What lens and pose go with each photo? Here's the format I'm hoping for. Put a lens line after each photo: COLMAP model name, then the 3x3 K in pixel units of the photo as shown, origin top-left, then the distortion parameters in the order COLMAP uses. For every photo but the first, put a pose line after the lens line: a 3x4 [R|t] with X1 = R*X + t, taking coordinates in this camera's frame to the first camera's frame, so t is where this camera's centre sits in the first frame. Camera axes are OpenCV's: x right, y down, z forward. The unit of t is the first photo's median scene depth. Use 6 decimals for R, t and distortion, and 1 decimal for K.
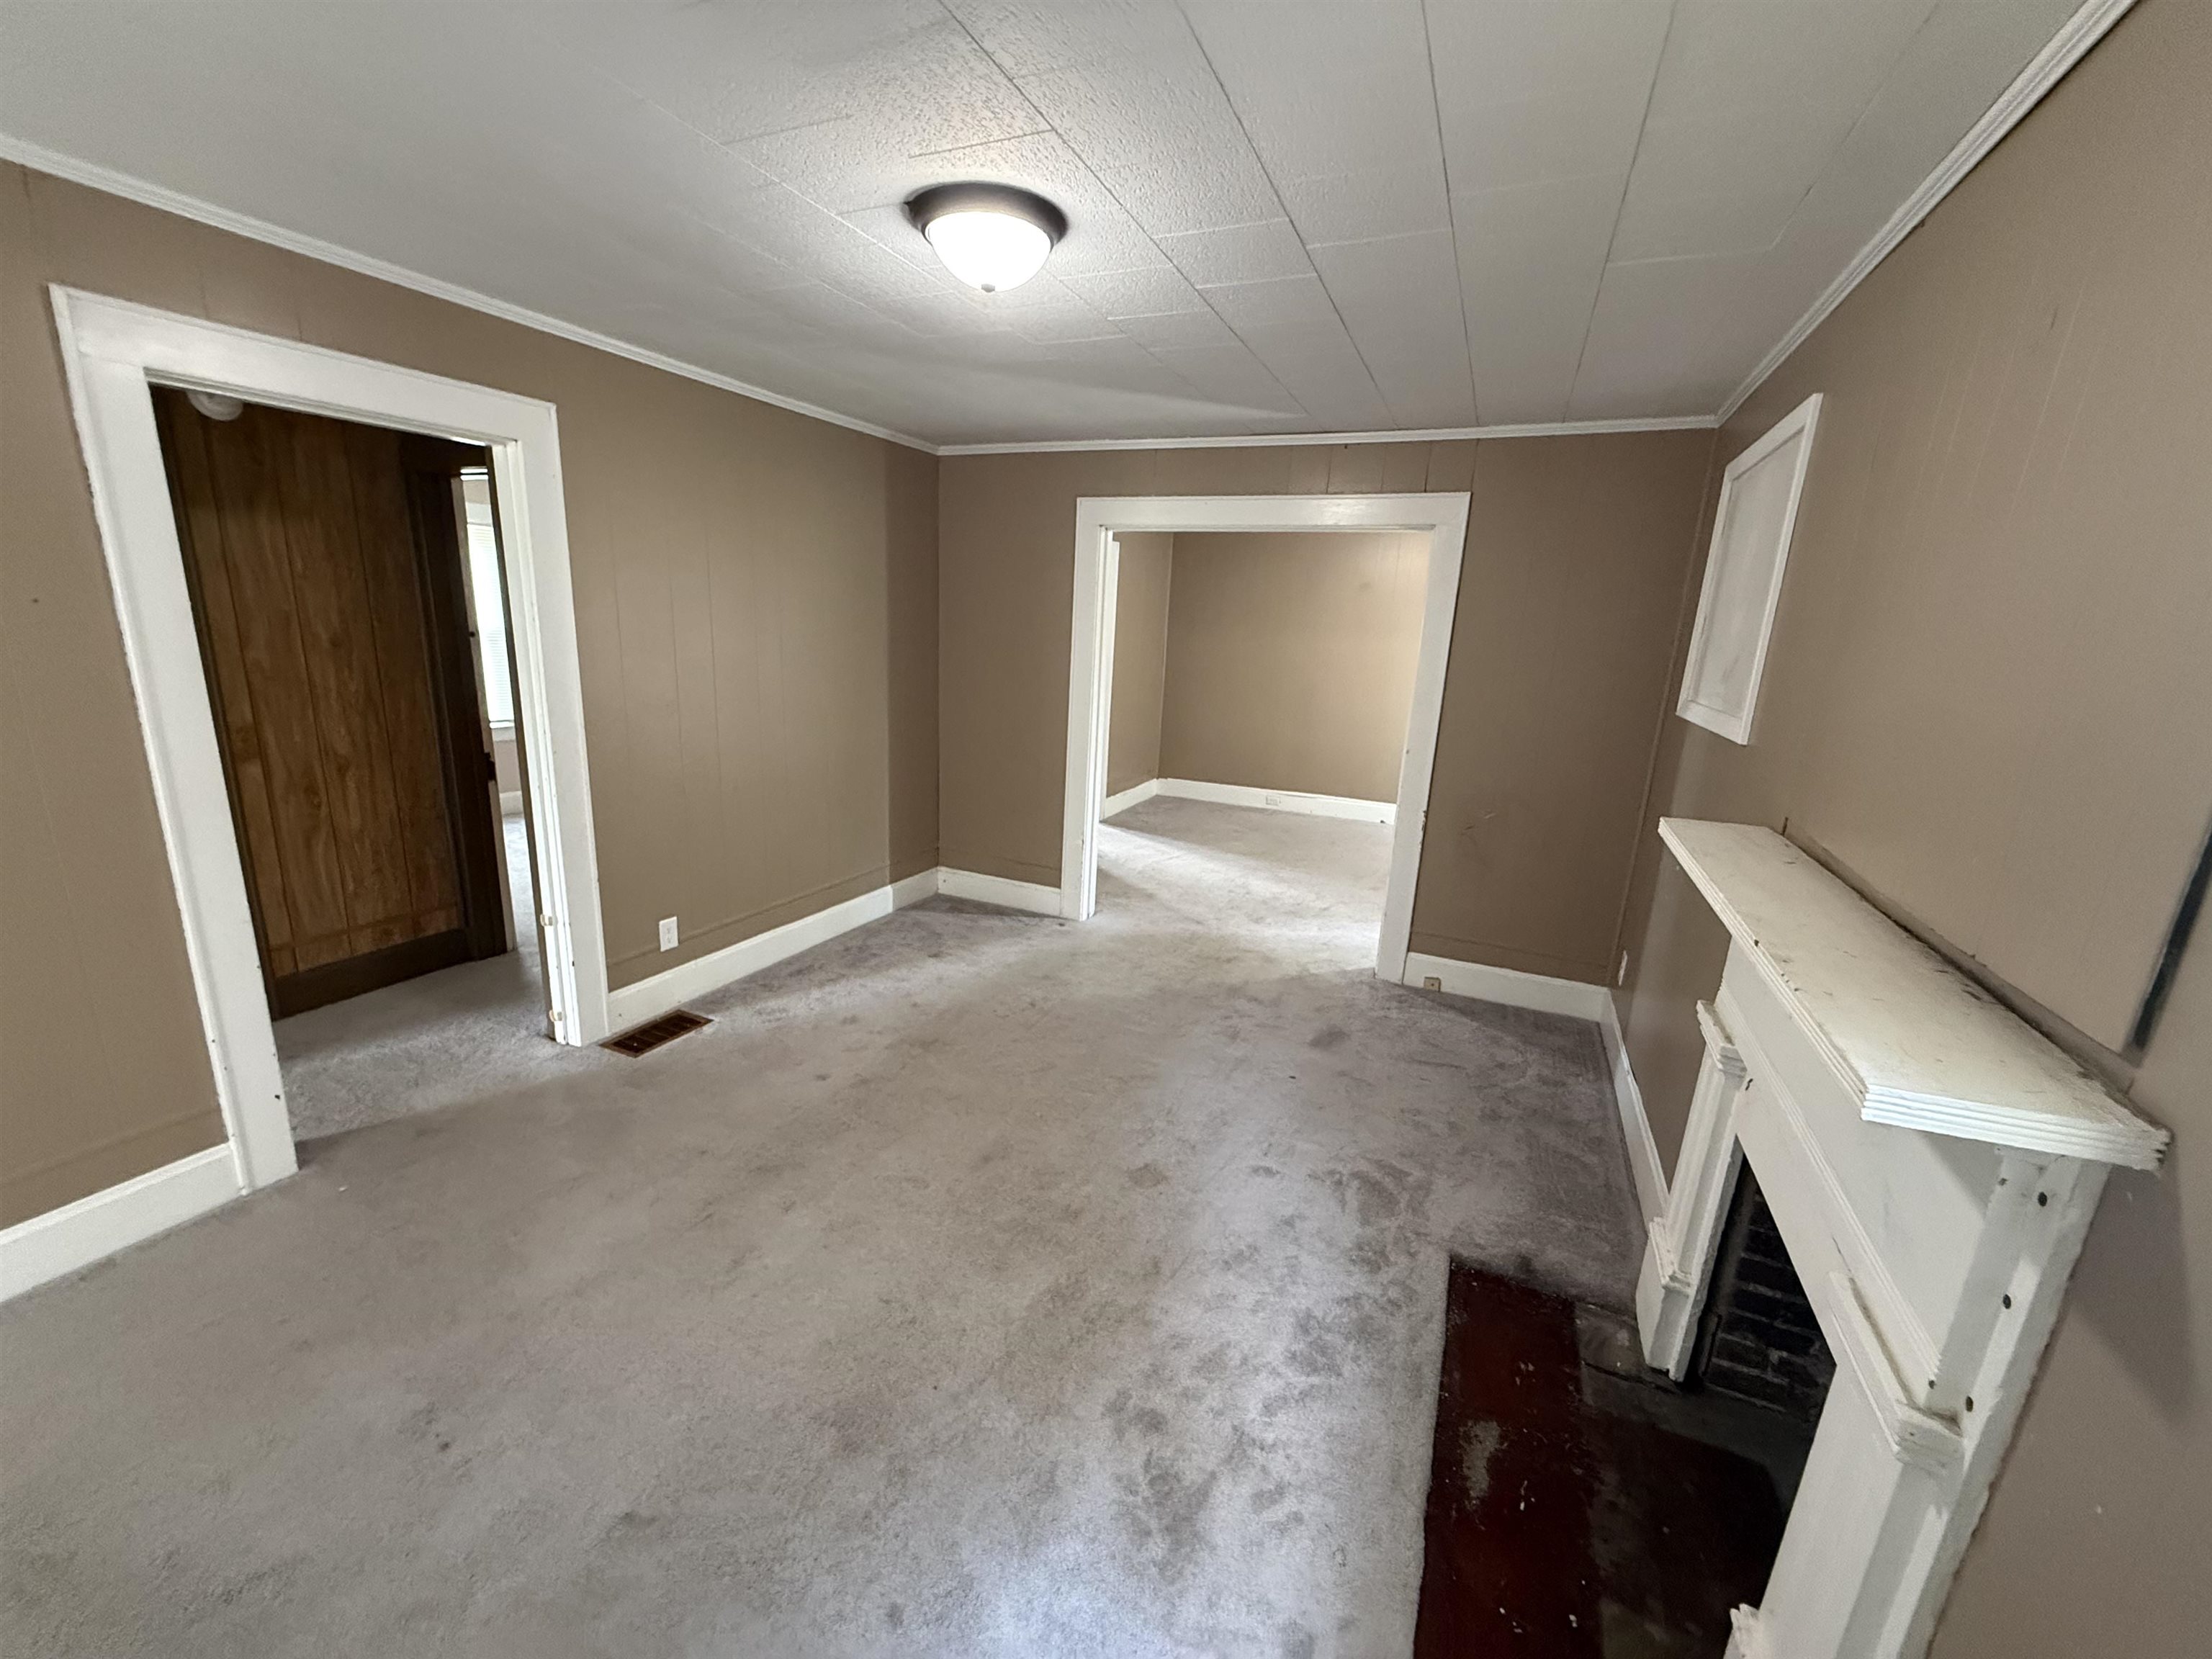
lens RADIAL K [[891.4, 0, 1098.0], [0, 891.4, 827.1], [0, 0, 1]] dist [-0.000983, 0.000043]
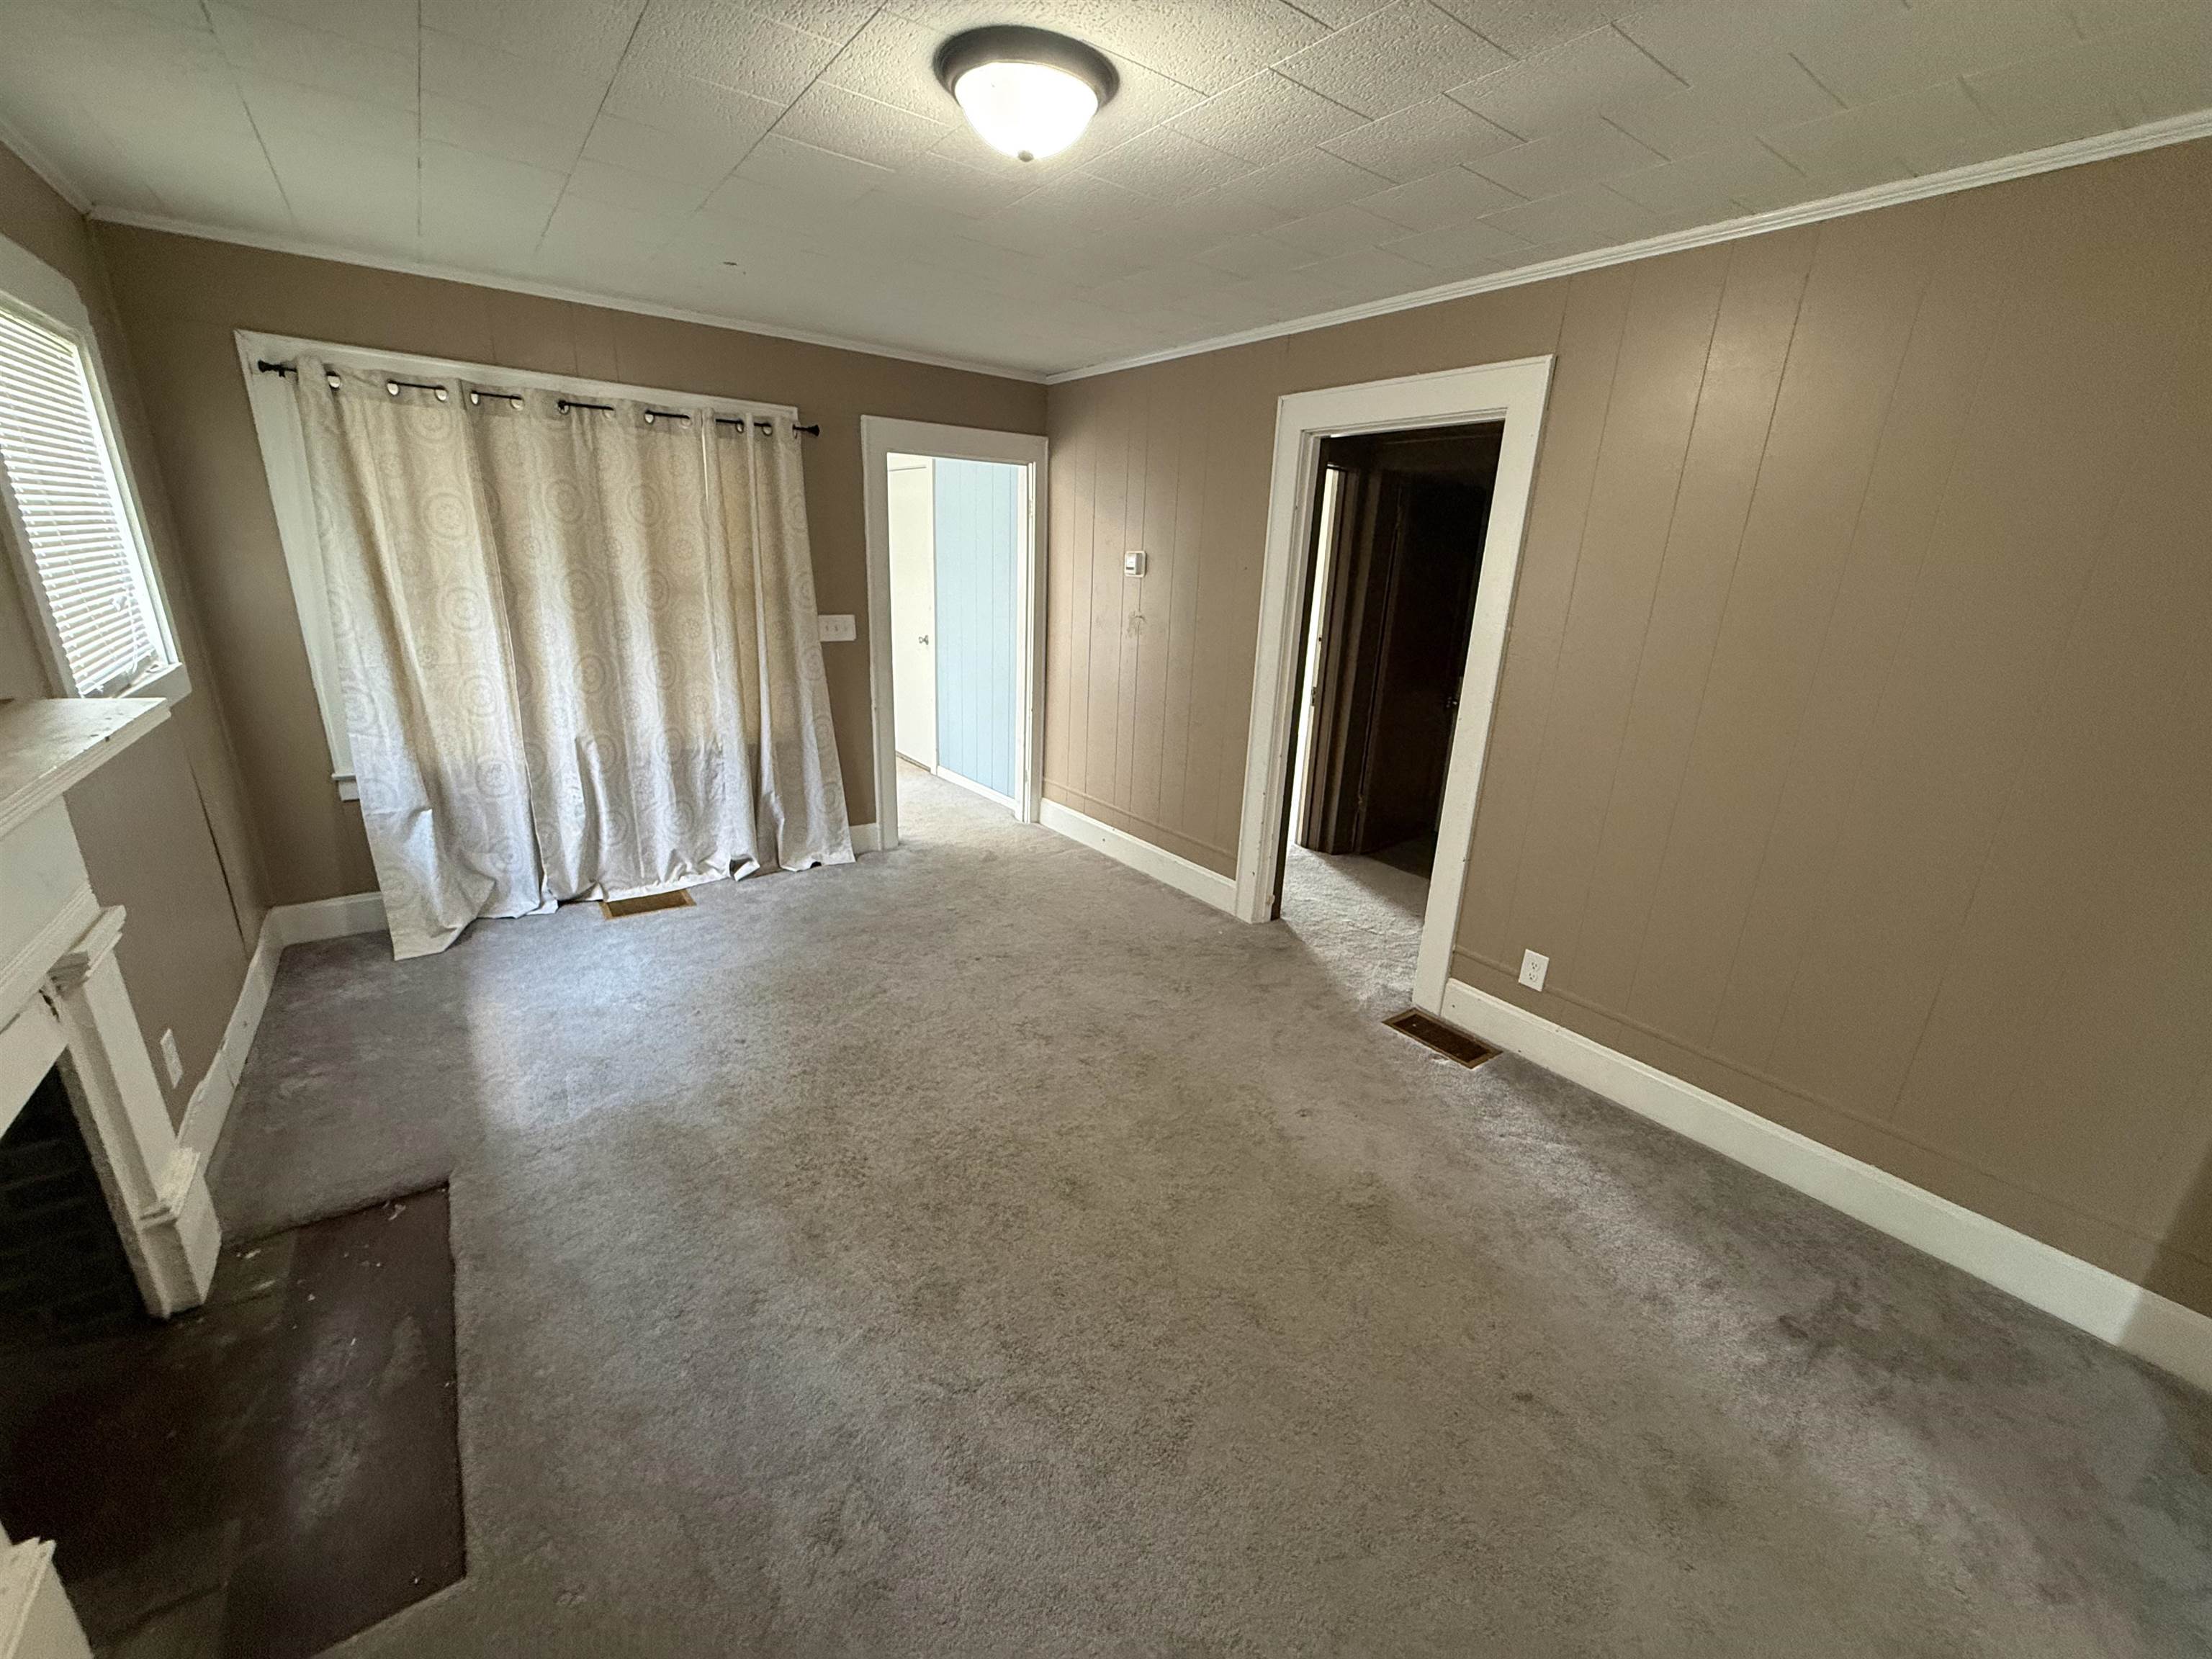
lens RADIAL K [[891.4, 0, 1098.0], [0, 891.4, 827.1], [0, 0, 1]] dist [-0.000983, 0.000043]
pose [[-0.497056, 0.184381, -0.847903, 0.432326], [-0.263155, 0.899112, 0.349783, -0.198038], [0.826853, 0.396991, -0.398388, 1.004093]]
